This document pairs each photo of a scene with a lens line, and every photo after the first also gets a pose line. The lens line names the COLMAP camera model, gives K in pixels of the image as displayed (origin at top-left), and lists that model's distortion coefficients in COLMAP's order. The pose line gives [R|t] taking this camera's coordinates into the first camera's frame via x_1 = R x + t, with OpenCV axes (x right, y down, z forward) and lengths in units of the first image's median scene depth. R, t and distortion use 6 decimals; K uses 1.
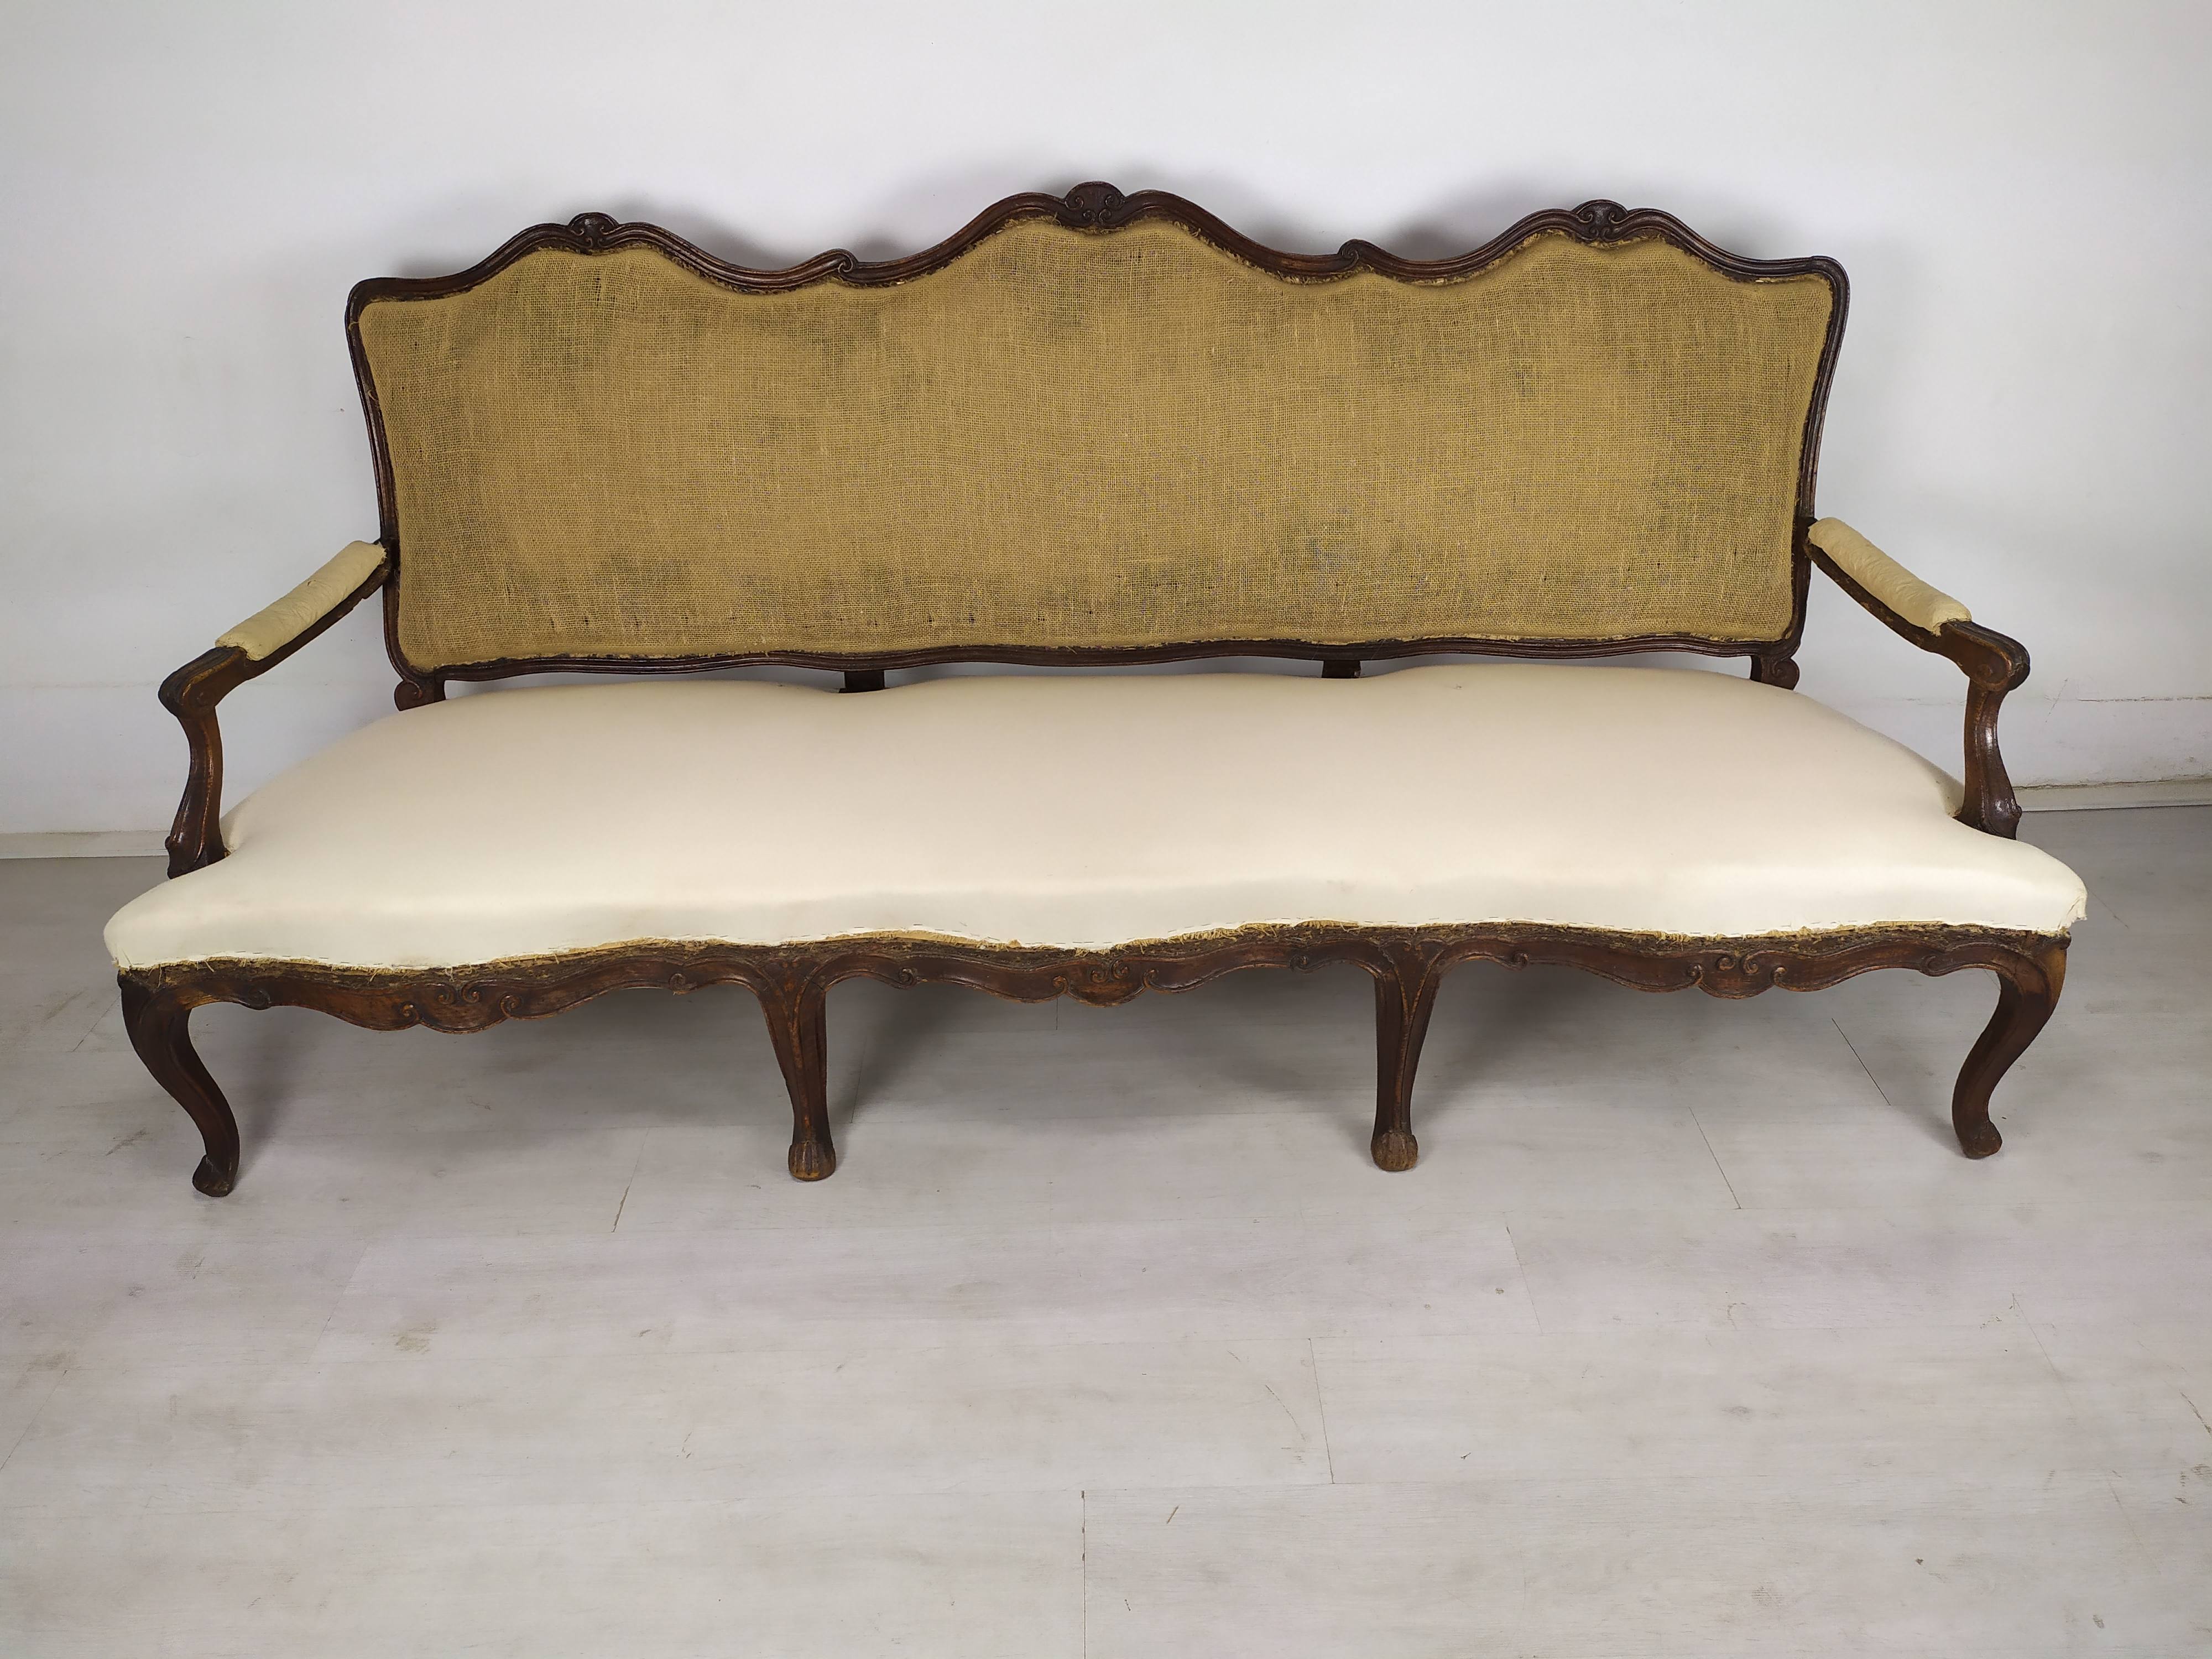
lens RADIAL K [[1656.5, 0, 1110.3], [0, 1656.5, 851.6], [0, 0, 1]] dist [0.039973, -0.007265]
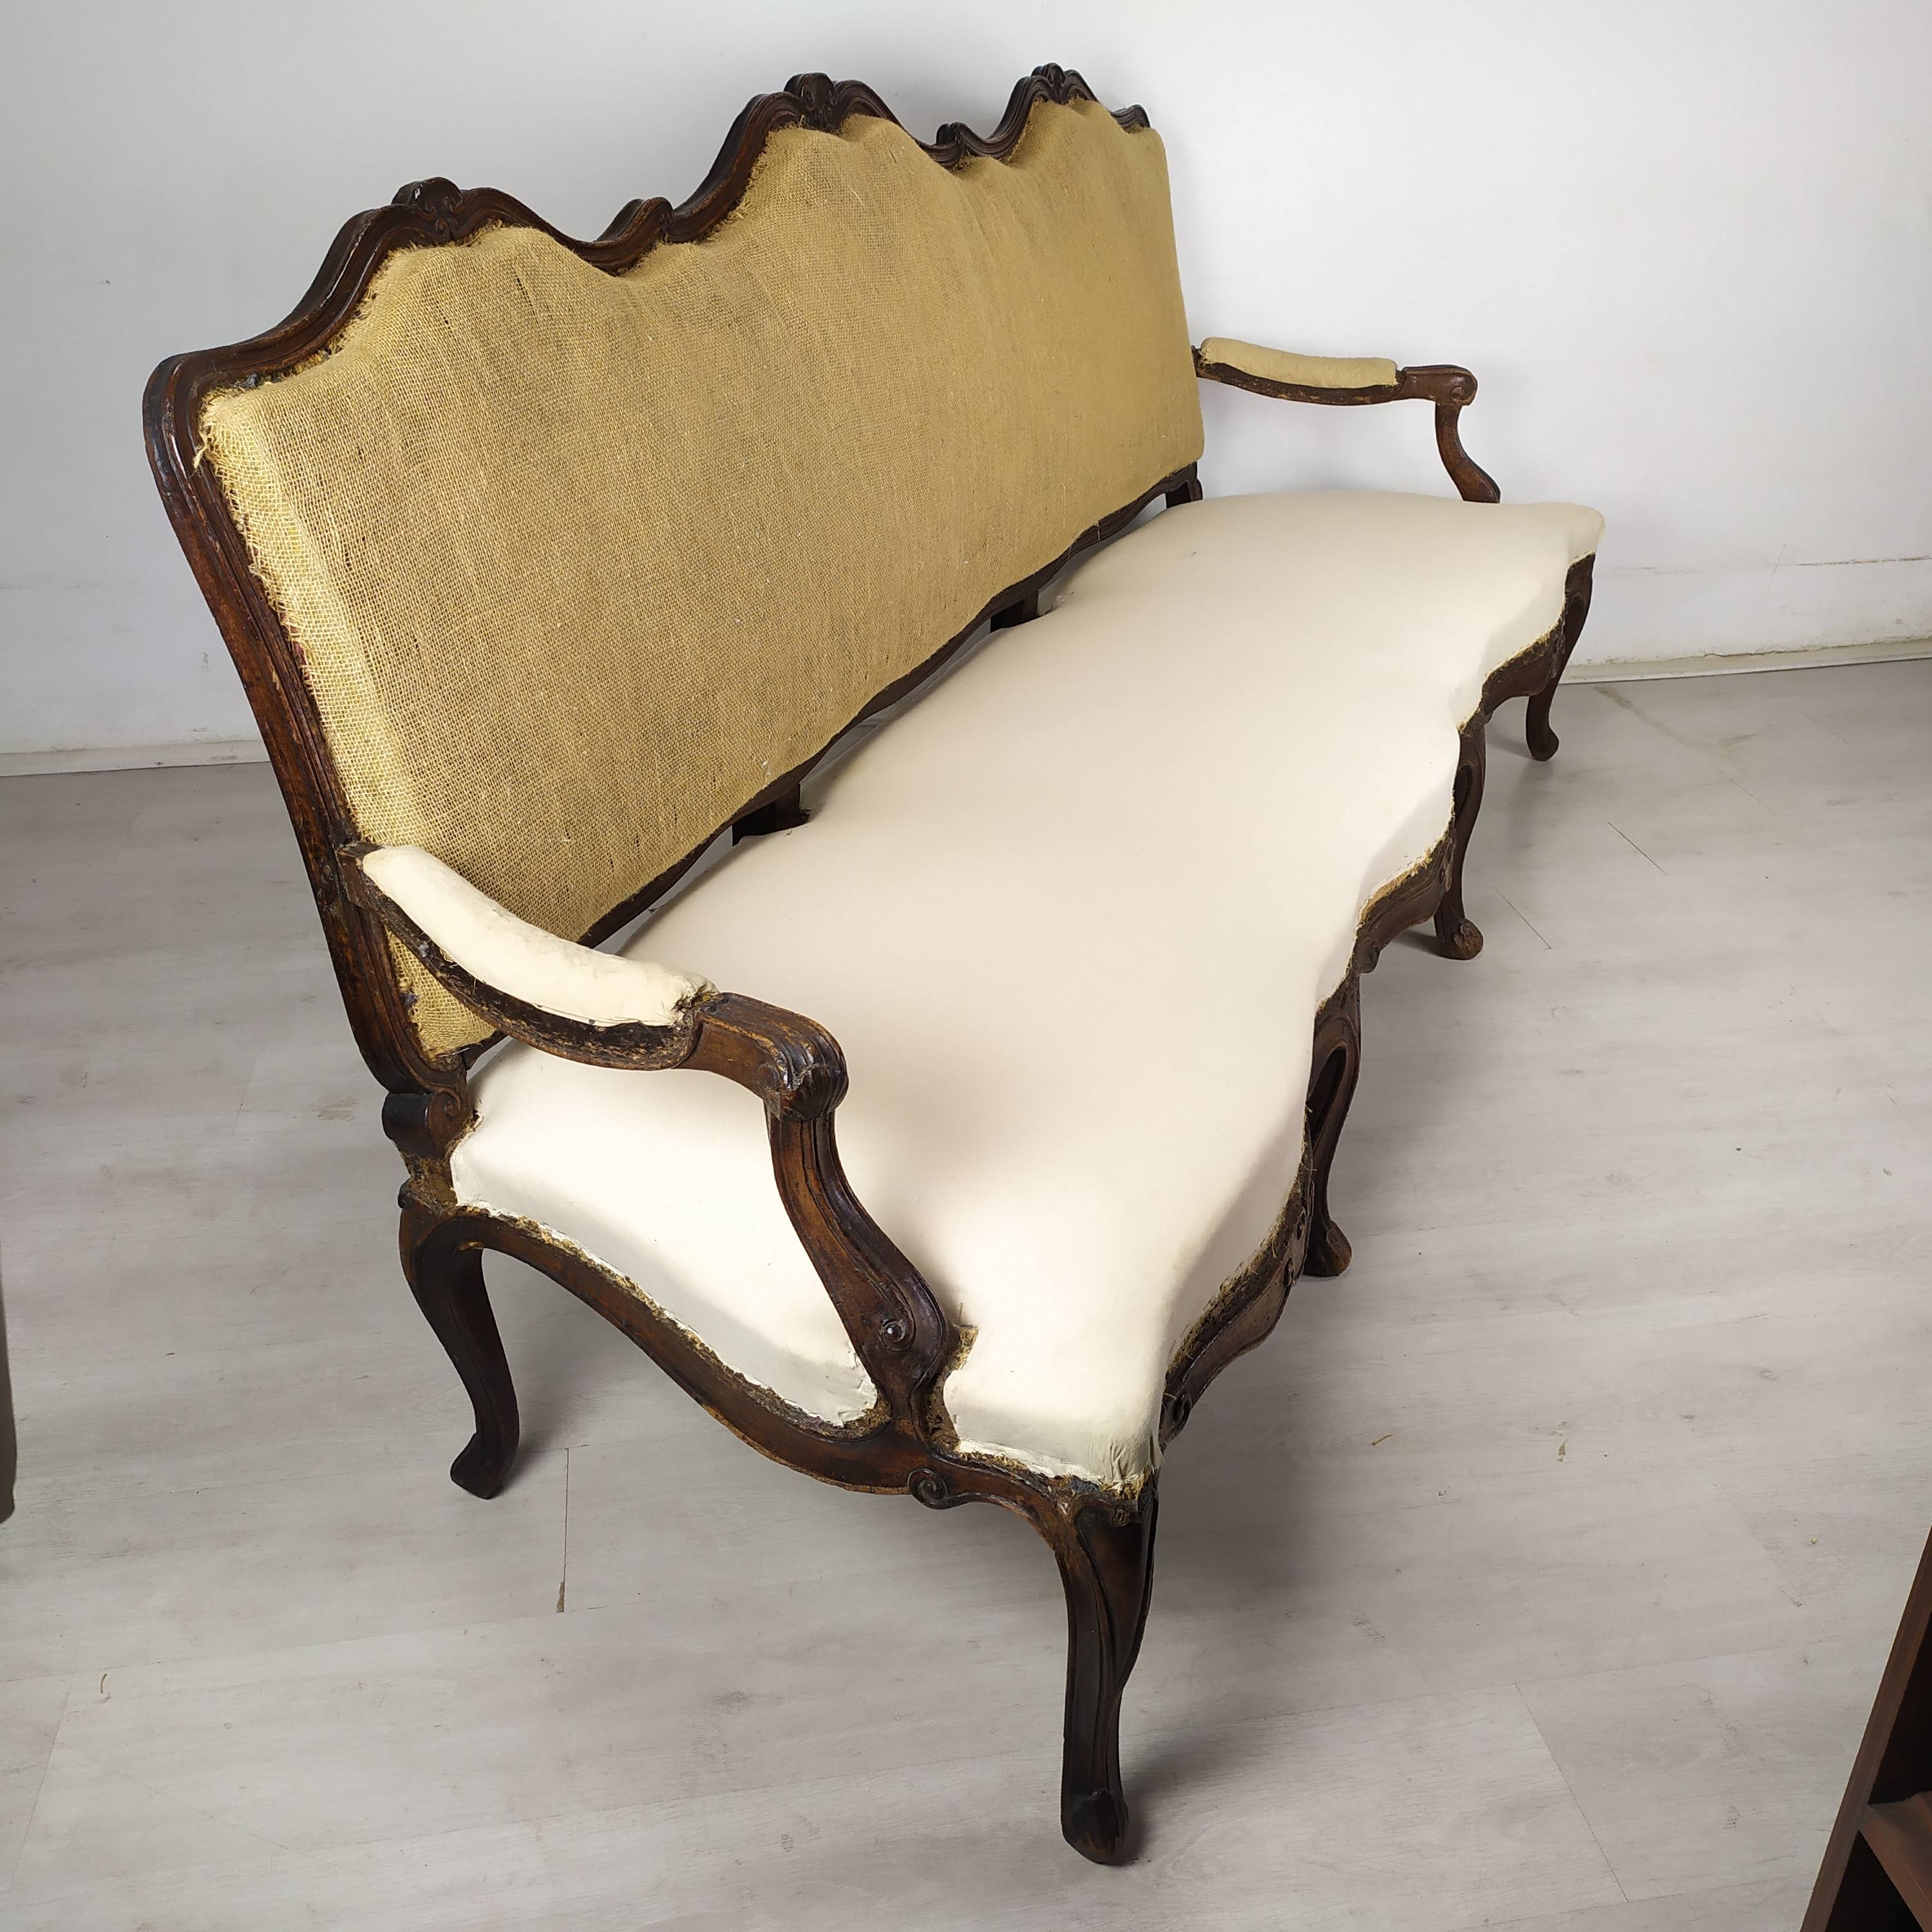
lens RADIAL K [[1951.2, 0, 986.5], [0, 1951.2, 988.7], [0, 0, 1]] dist [0.048171, -0.004449]
pose [[0.400221, -0.434877, 0.806663, -0.911864], [0.466500, 0.854330, 0.229123, -0.207436], [-0.788797, 0.284608, 0.544791, 0.550410]]
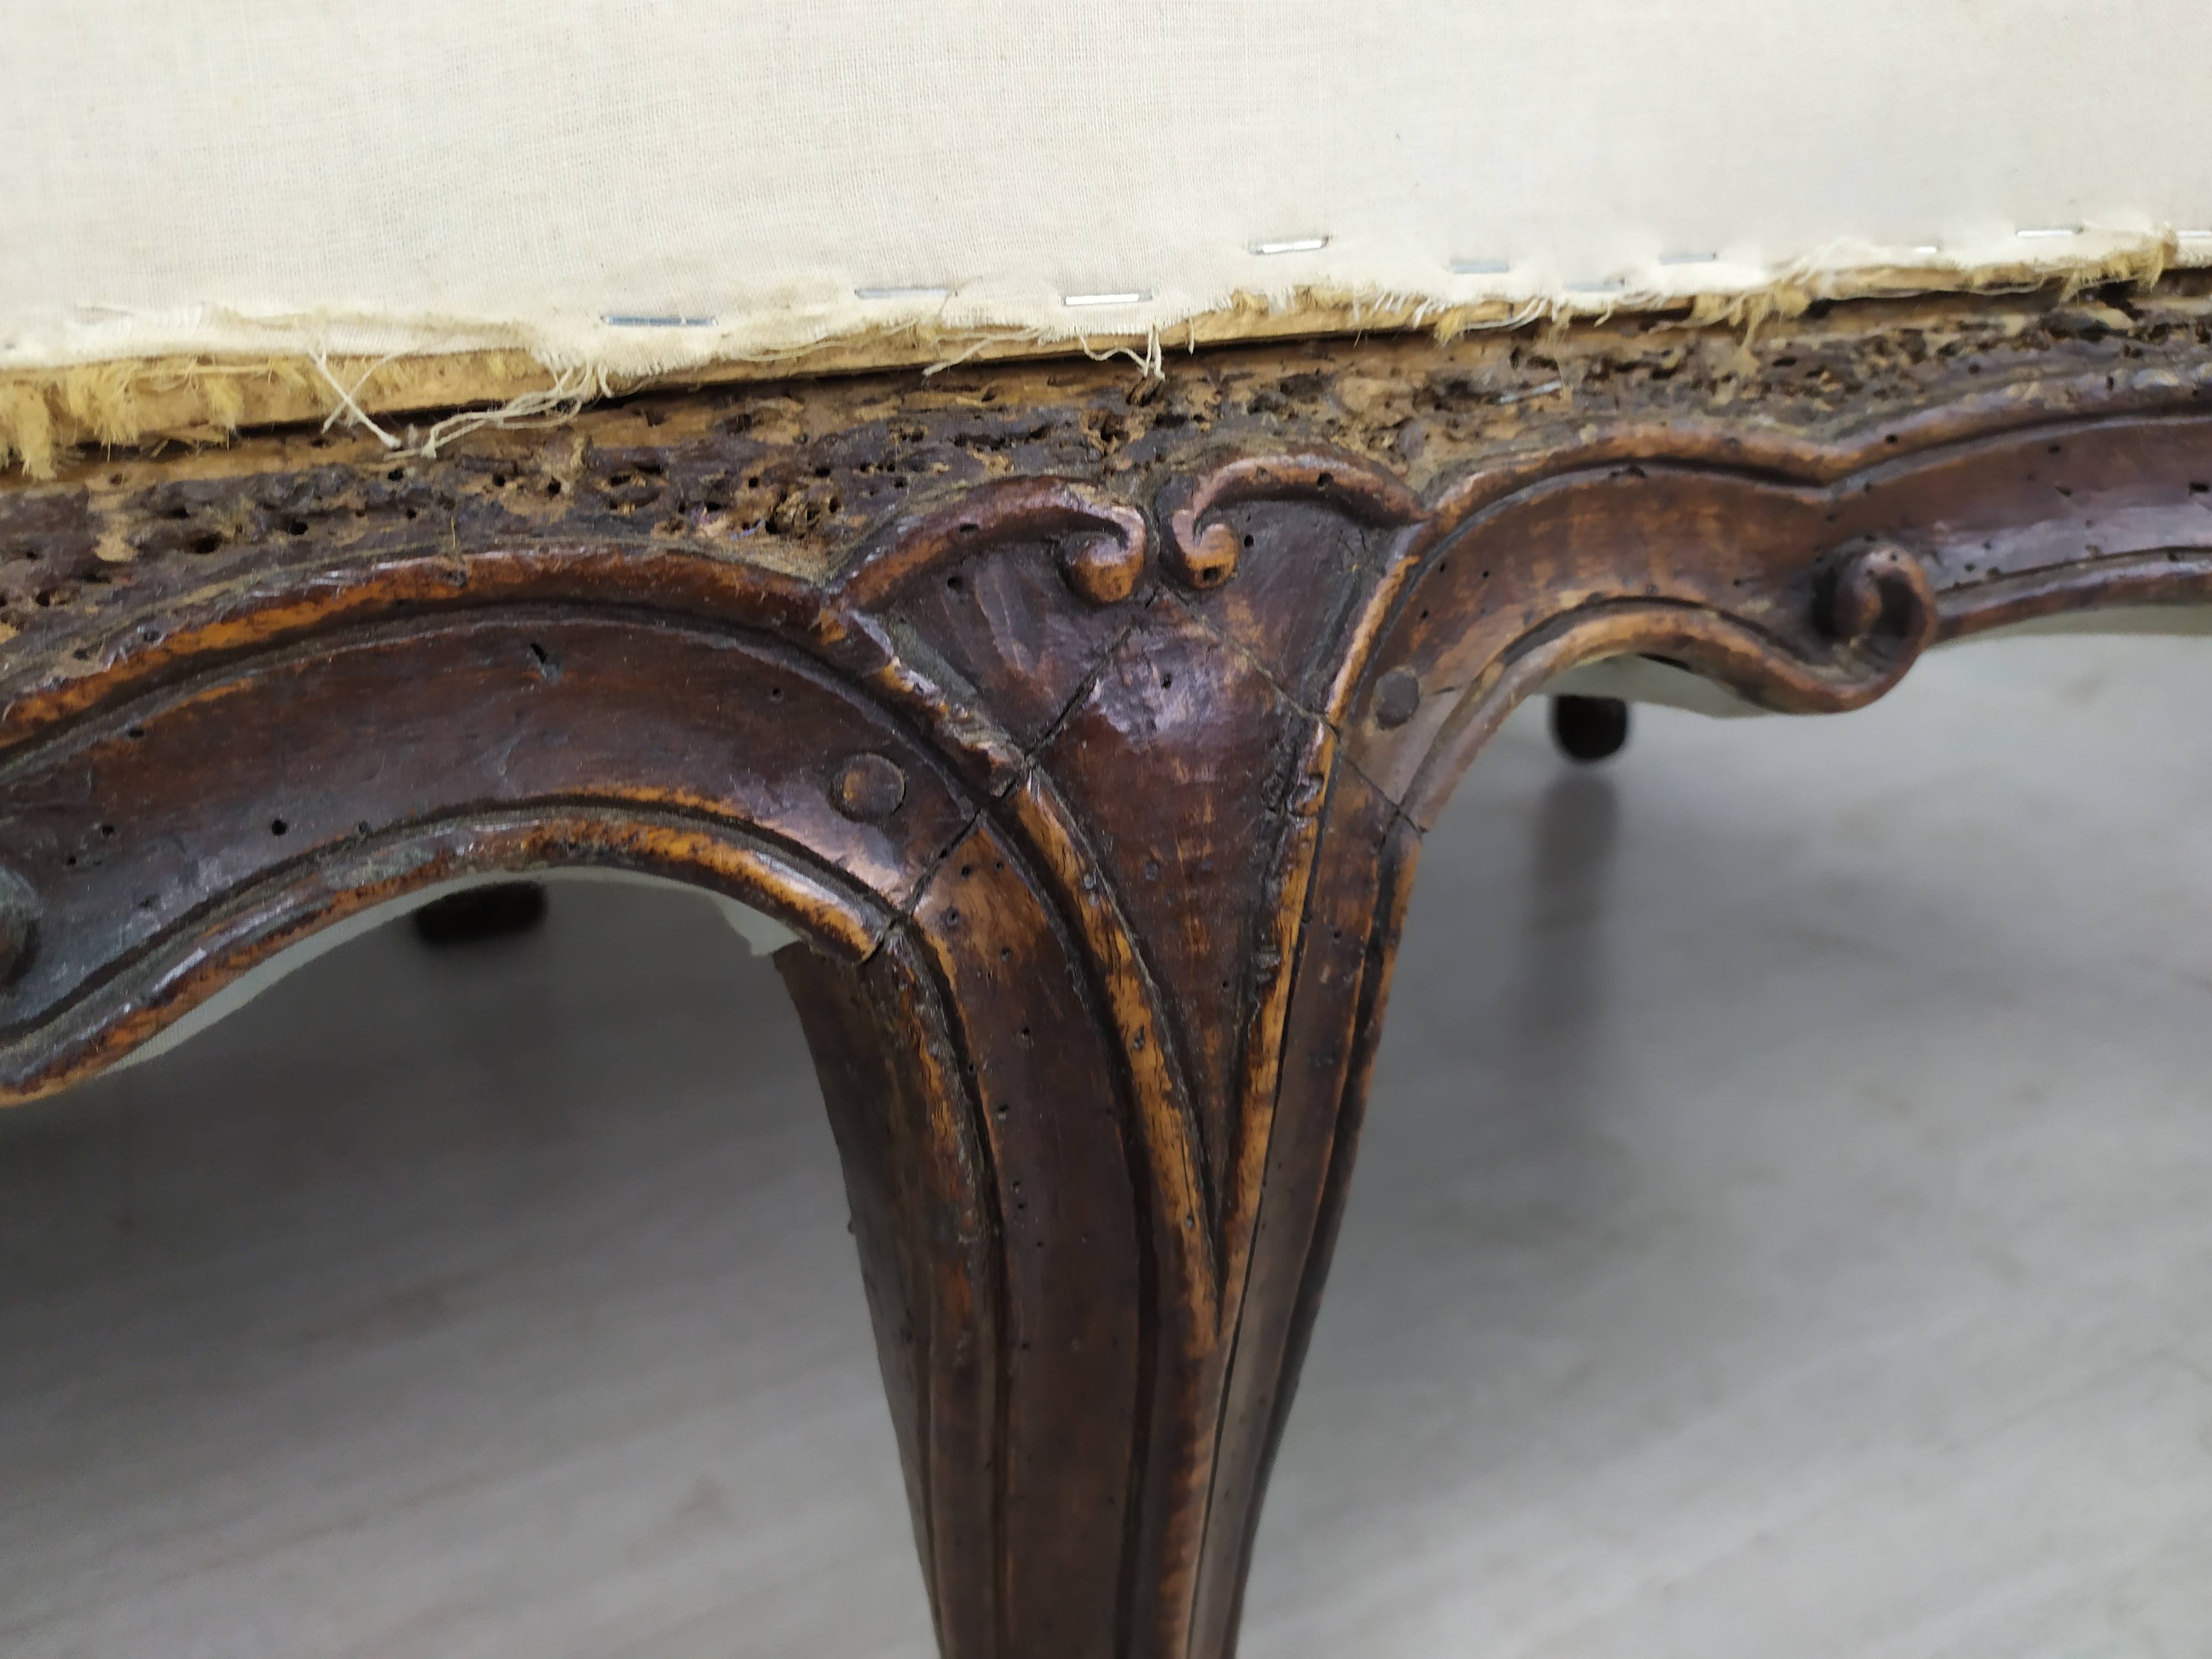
lens RADIAL K [[1812.8, 0, 1104.6], [0, 1812.8, 749.7], [0, 0, 1]] dist [0.005455, 0.005392]
pose [[0.897812, -0.144748, 0.415912, 0.118232], [0.231869, 0.958302, -0.167013, 0.076925], [-0.374394, 0.246383, 0.893938, 0.806967]]
